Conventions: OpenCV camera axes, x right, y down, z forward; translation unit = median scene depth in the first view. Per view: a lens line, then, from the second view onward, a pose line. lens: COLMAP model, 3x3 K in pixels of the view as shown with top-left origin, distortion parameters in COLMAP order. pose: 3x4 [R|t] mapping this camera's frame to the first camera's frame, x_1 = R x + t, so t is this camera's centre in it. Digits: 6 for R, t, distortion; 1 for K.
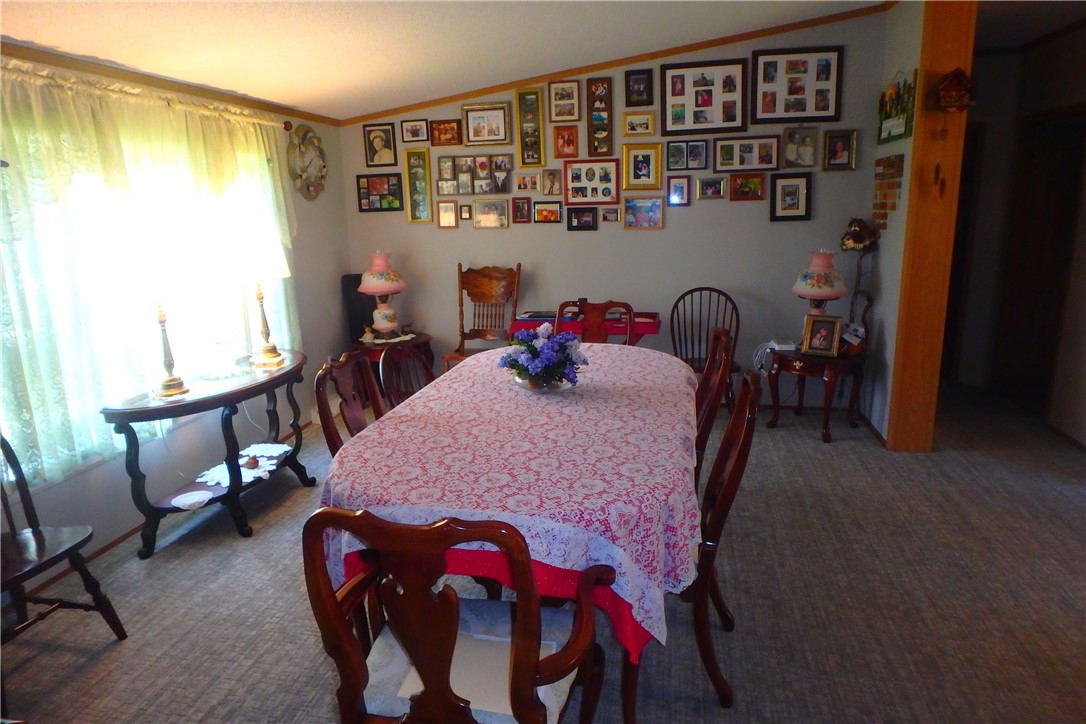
lens RADIAL K [[661.3, 0, 545.2], [0, 661.3, 363.6], [0, 0, 1]] dist [-0.043971, 0.010895]
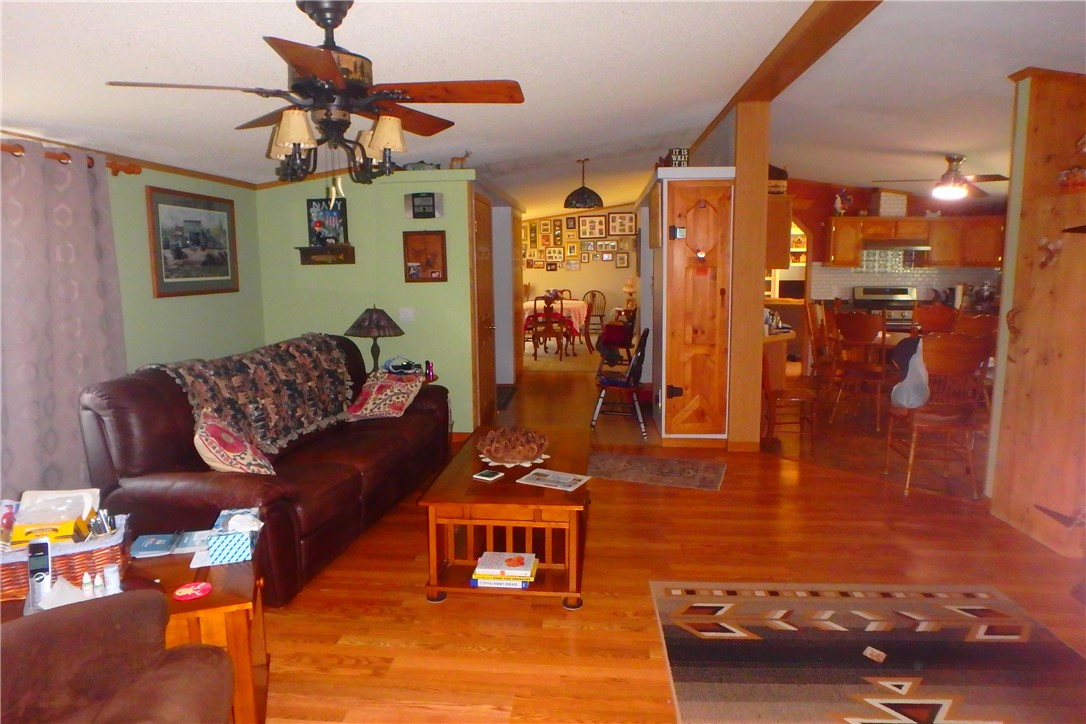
lens RADIAL K [[661.3, 0, 542.8], [0, 661.3, 360.4], [0, 0, 1]] dist [-0.043971, 0.010895]
pose [[0.994623, -0.005745, 0.103407, -0.293863], [0.014437, 0.996403, -0.083505, 0.441428], [-0.102555, 0.084548, 0.991128, -1.880831]]
